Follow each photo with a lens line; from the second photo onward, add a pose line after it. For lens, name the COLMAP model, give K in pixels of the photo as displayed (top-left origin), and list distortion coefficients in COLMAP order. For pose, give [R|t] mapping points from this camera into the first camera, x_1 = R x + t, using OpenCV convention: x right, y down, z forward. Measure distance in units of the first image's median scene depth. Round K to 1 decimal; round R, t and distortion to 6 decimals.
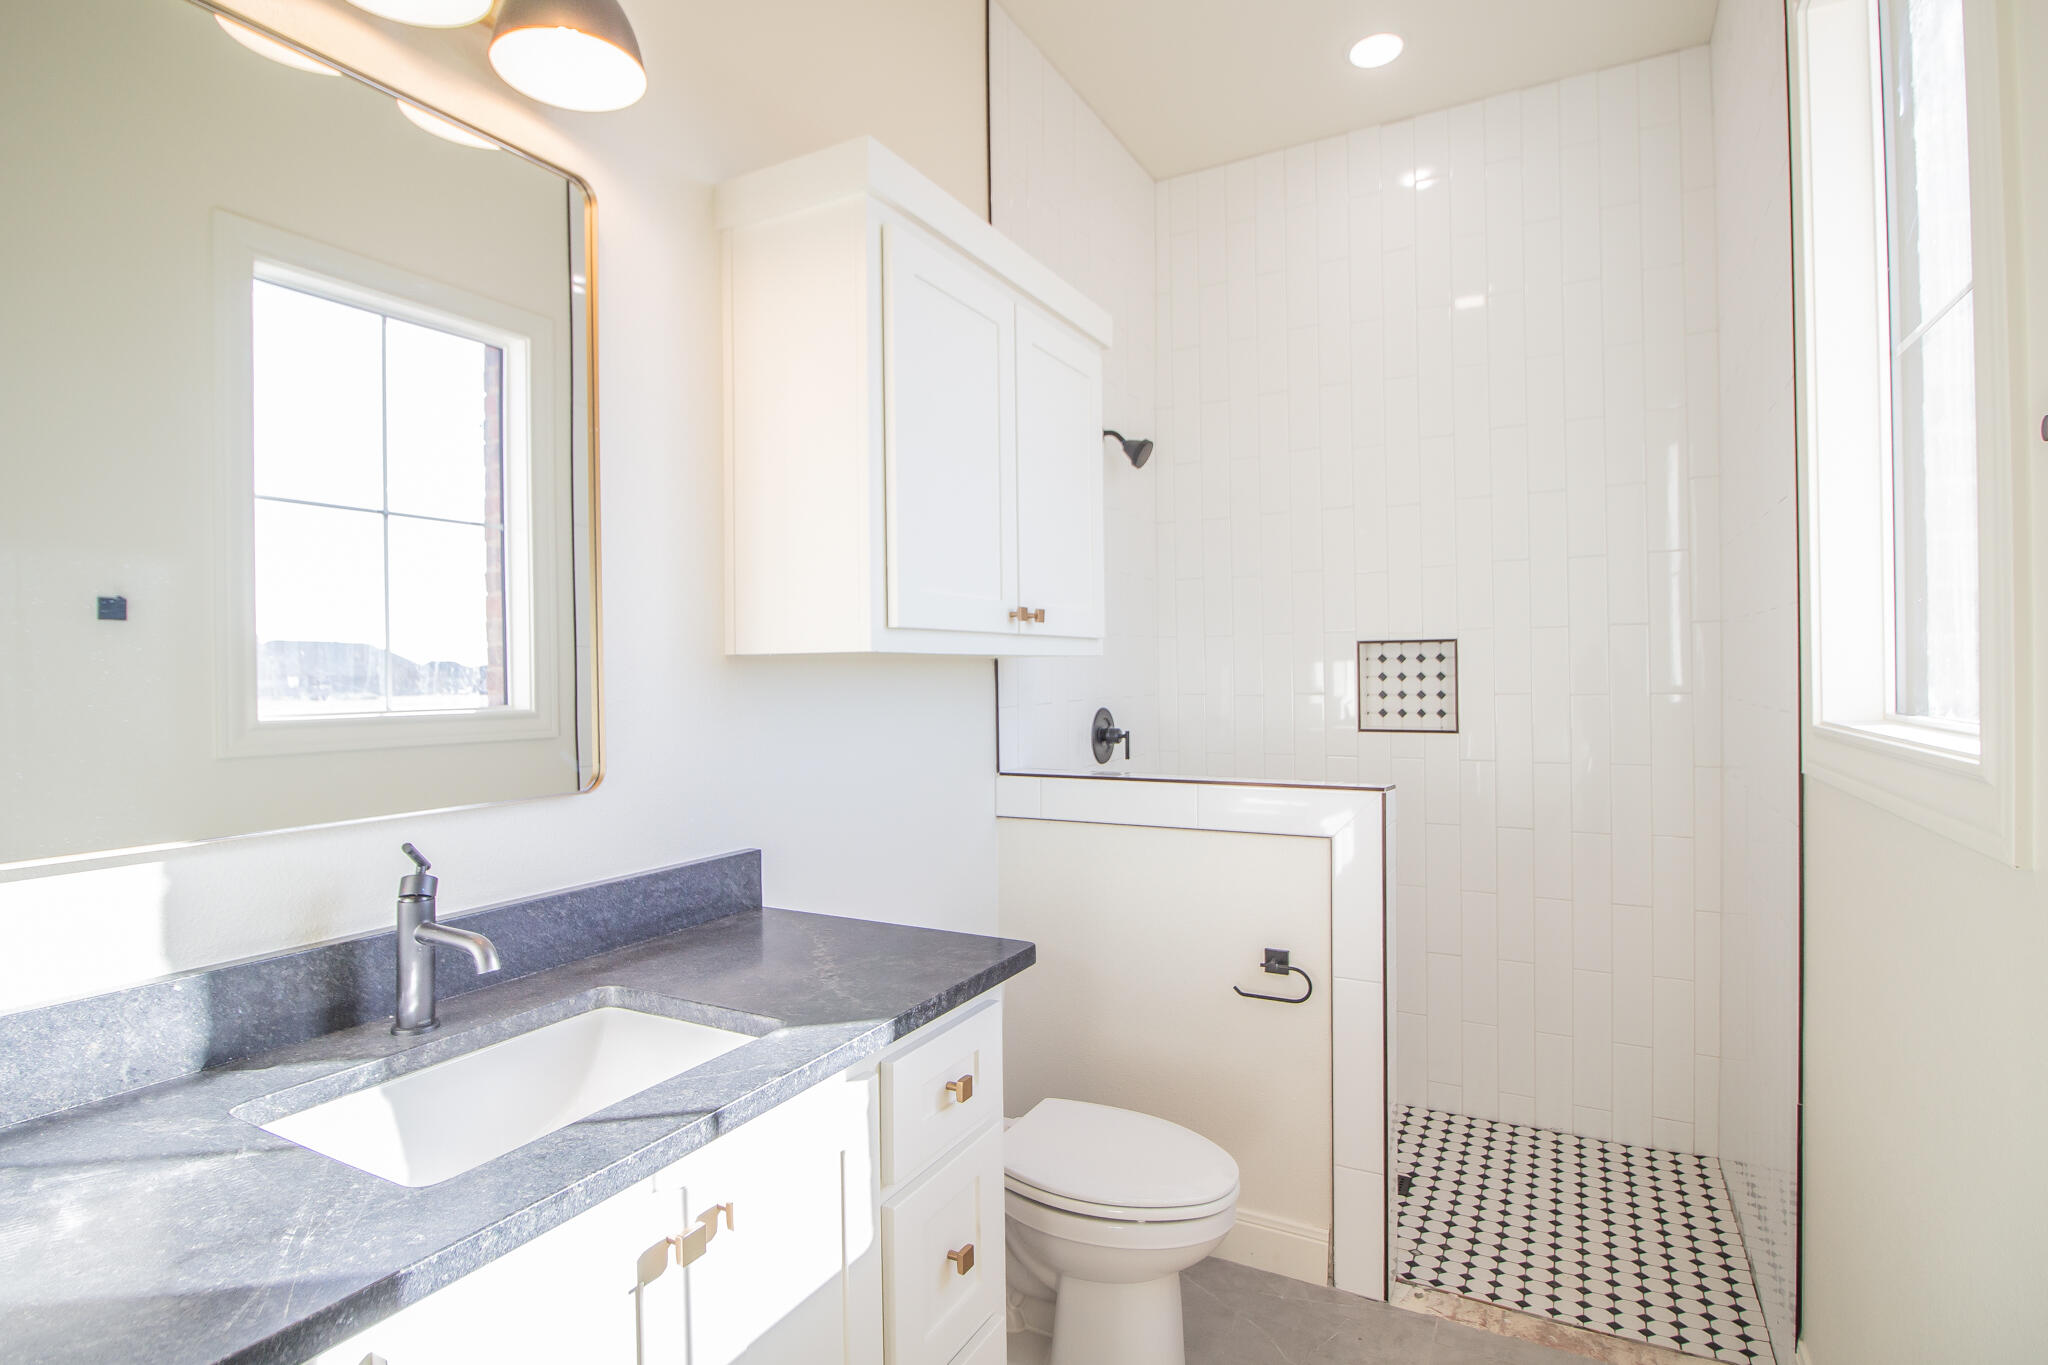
lens RADIAL K [[998.8, 0, 1025.9], [0, 998.8, 679.3], [0, 0, 1]] dist [0.000526, -0.000063]
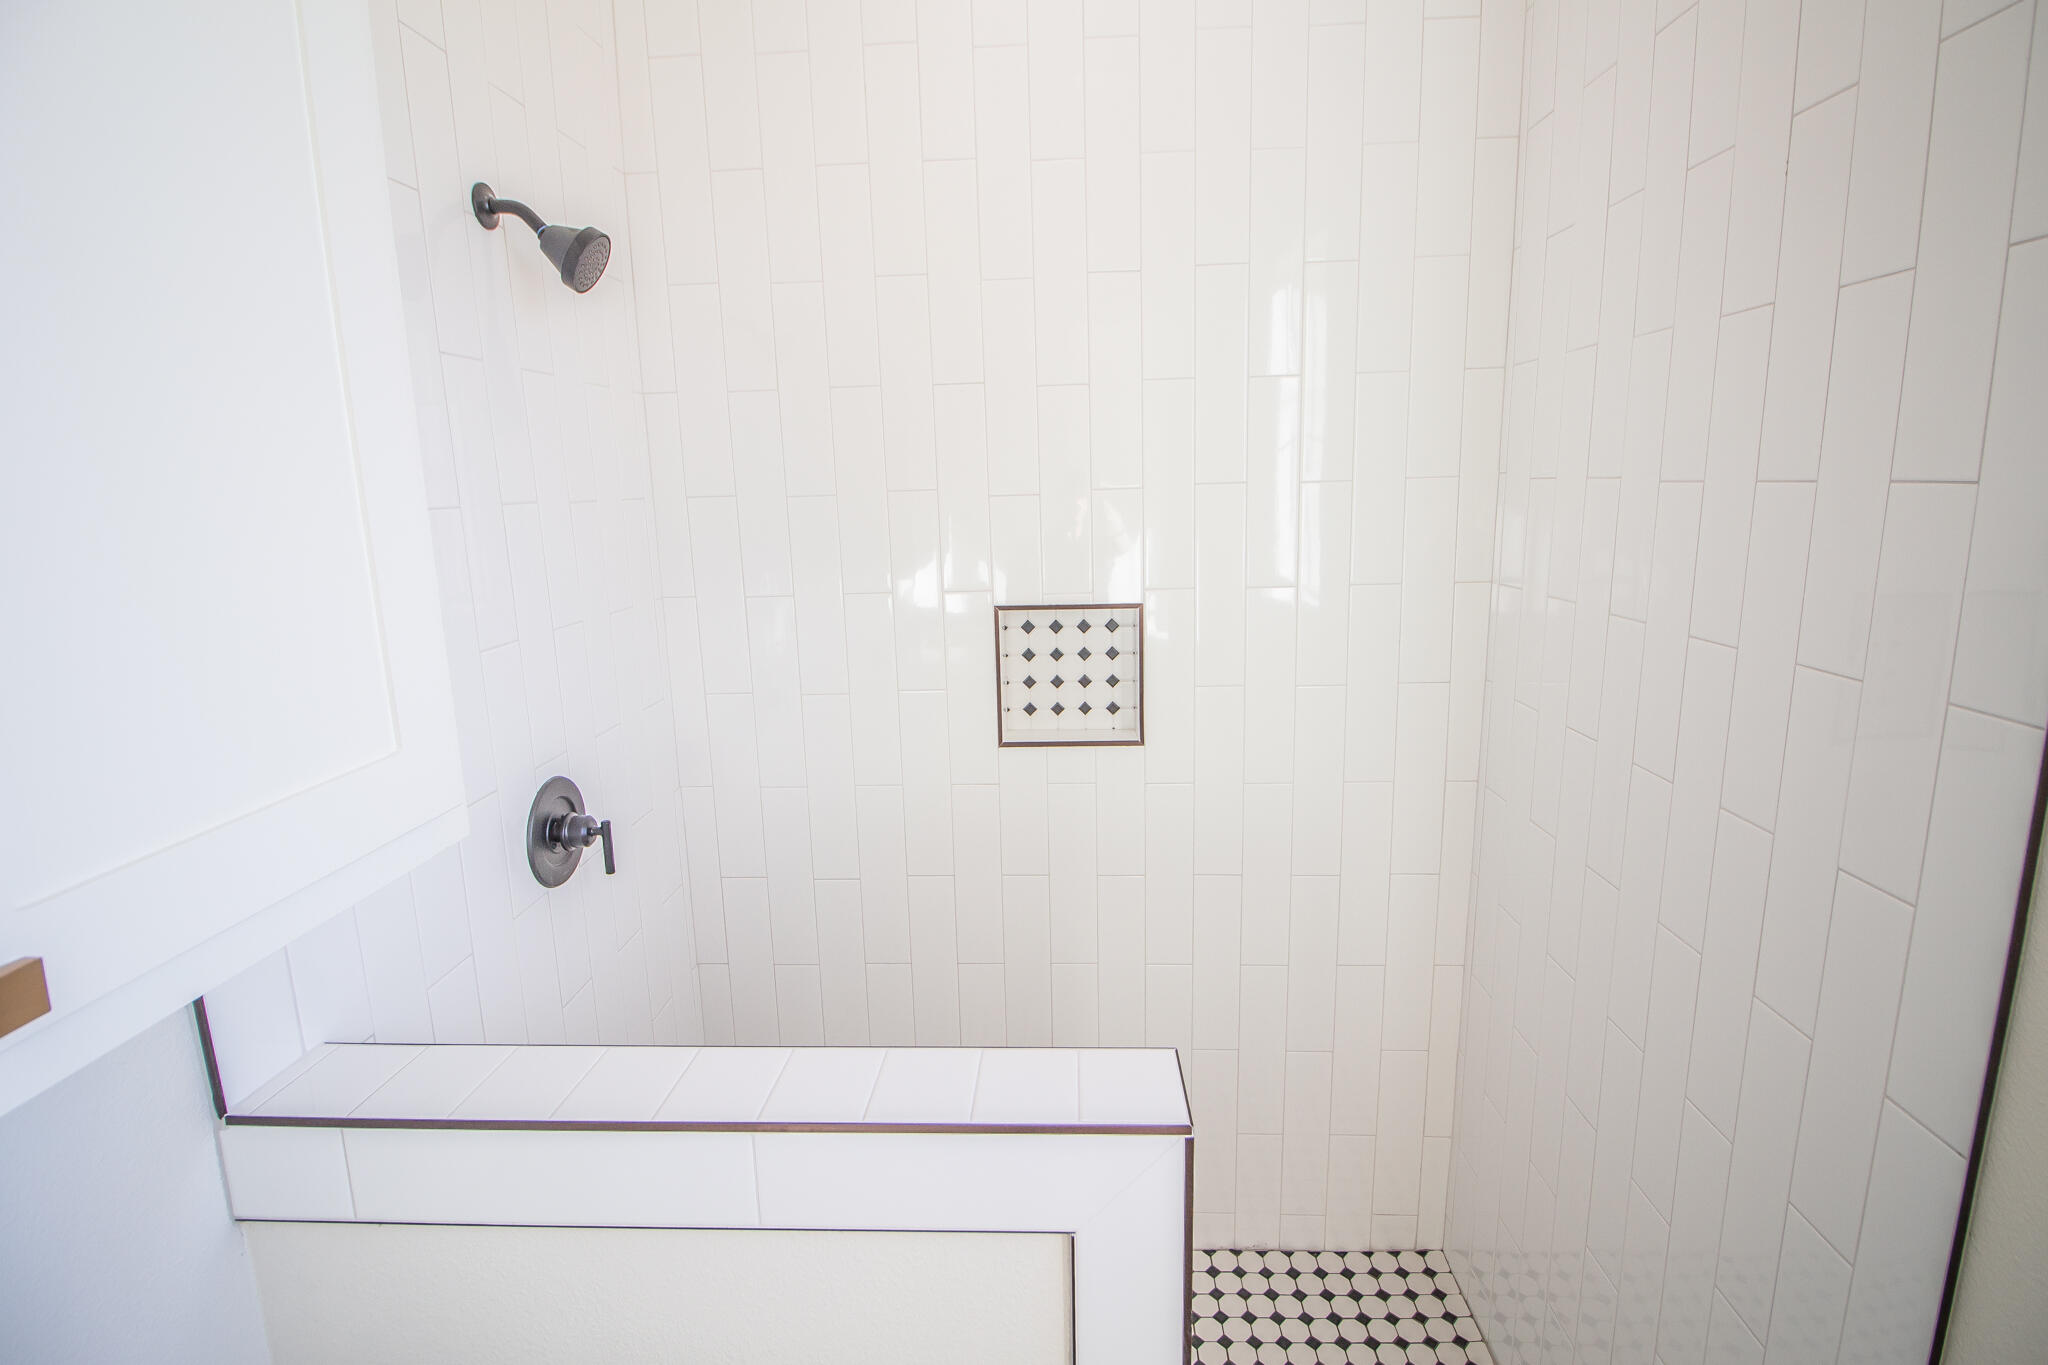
lens RADIAL K [[998.8, 0, 1031.1], [0, 998.8, 677.0], [0, 0, 1]] dist [0.000526, -0.000063]
pose [[0.897902, -0.095364, 0.429742, 0.081653], [0.017209, 0.983110, 0.182207, -0.109722], [-0.439859, -0.156208, 0.884377, 0.438023]]
